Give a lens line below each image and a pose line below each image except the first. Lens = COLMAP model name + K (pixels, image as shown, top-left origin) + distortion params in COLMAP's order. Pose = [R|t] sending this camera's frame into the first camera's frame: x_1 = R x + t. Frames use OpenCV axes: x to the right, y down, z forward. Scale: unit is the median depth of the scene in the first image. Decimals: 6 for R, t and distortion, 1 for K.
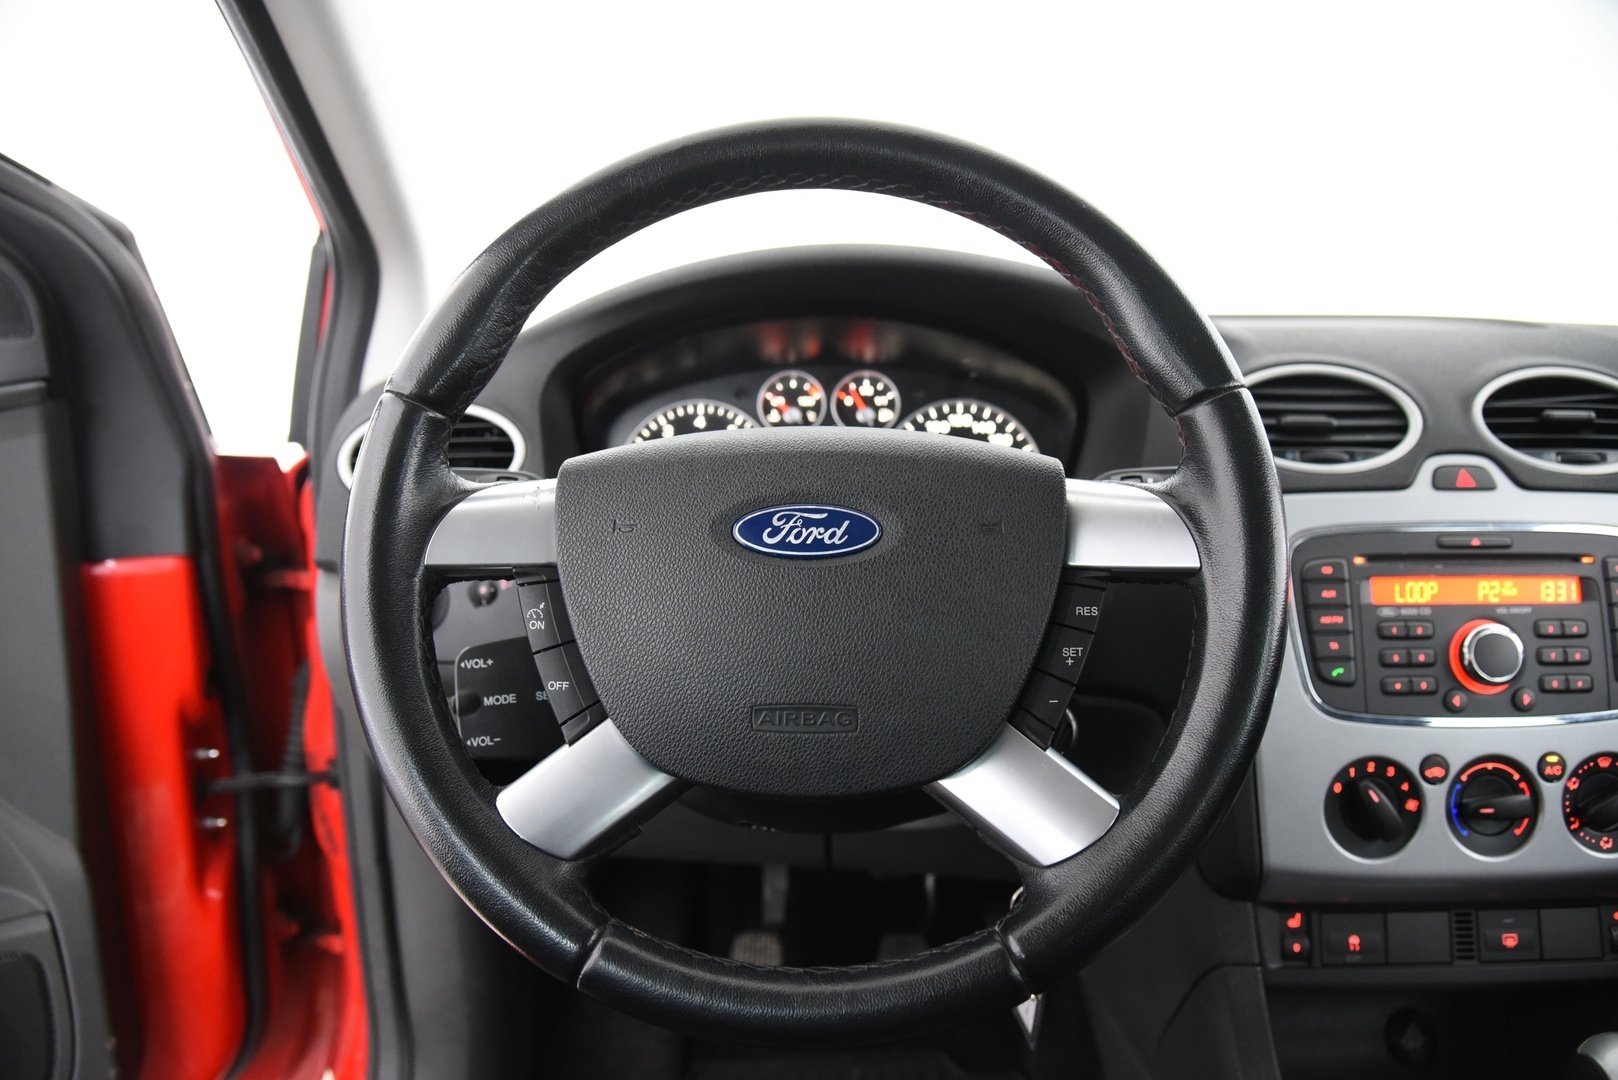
lens RADIAL K [[1184.8, 0, 809.0], [0, 1184.8, 540.0], [0, 0, 1]] dist [-0.039889, 0.007678]
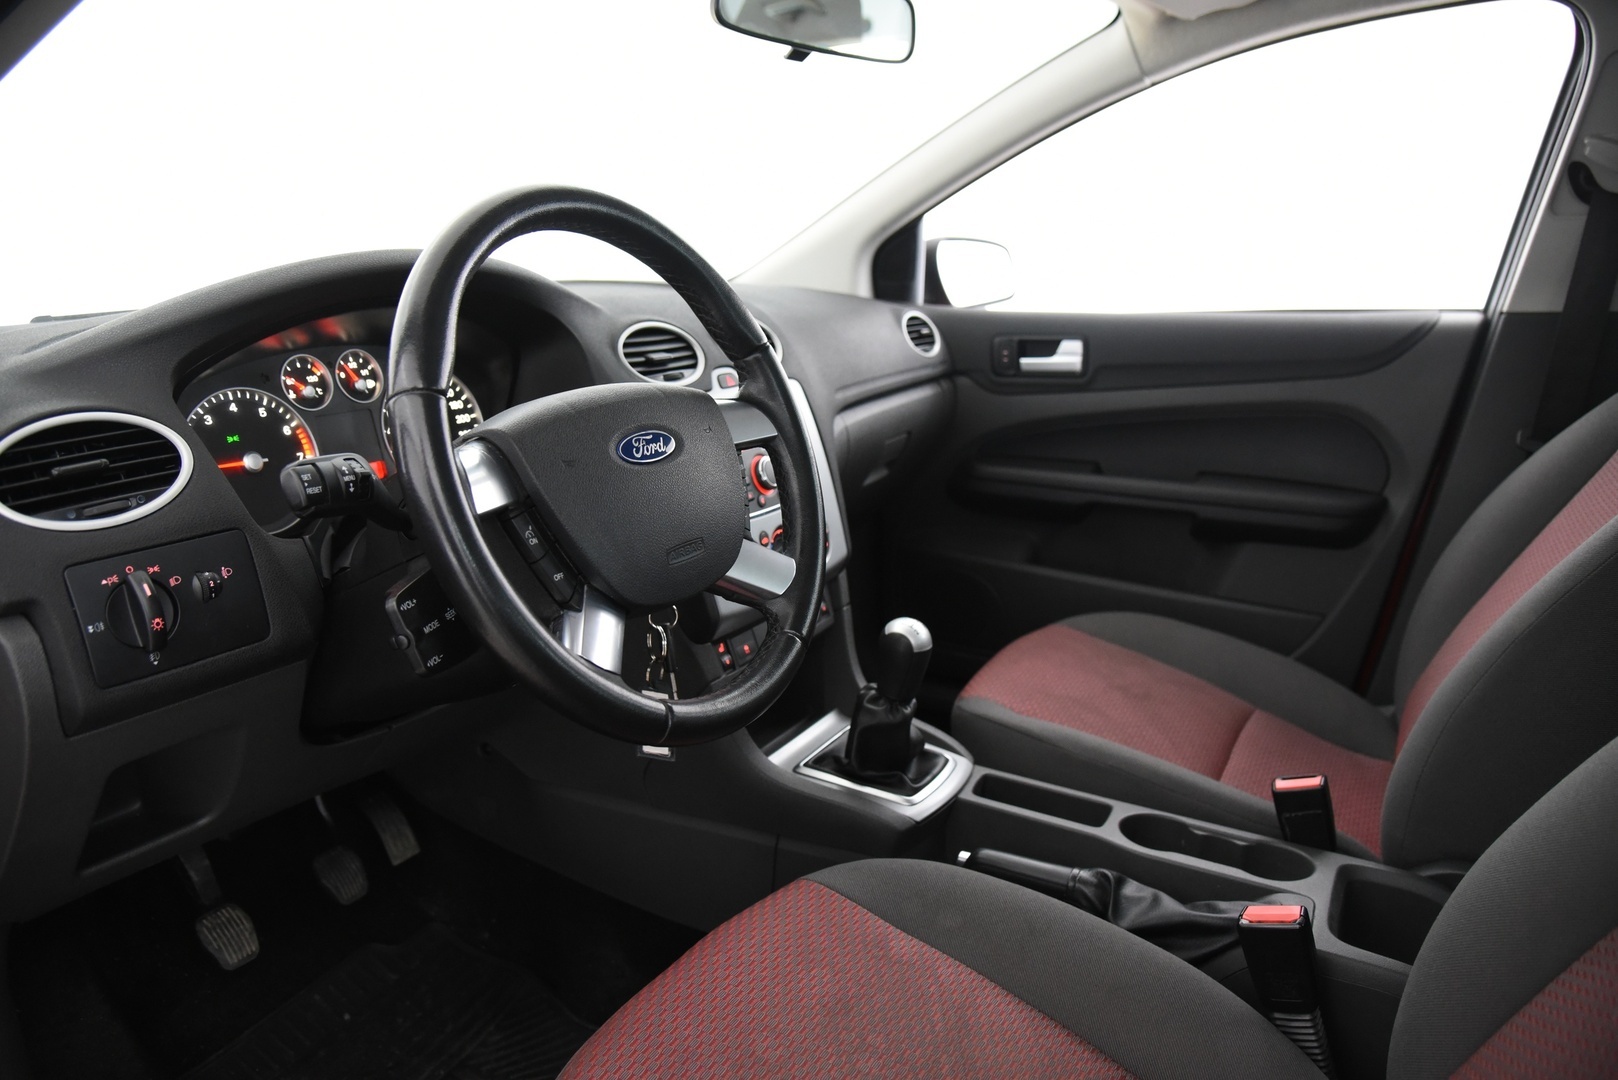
lens RADIAL K [[1184.8, 0, 809.0], [0, 1184.8, 540.0], [0, 0, 1]] dist [-0.039889, 0.007678]
pose [[0.478501, -0.212227, 0.852054, -0.961967], [0.167867, 0.974565, 0.148470, -0.063819], [-0.861892, 0.071989, 0.501957, 0.010345]]
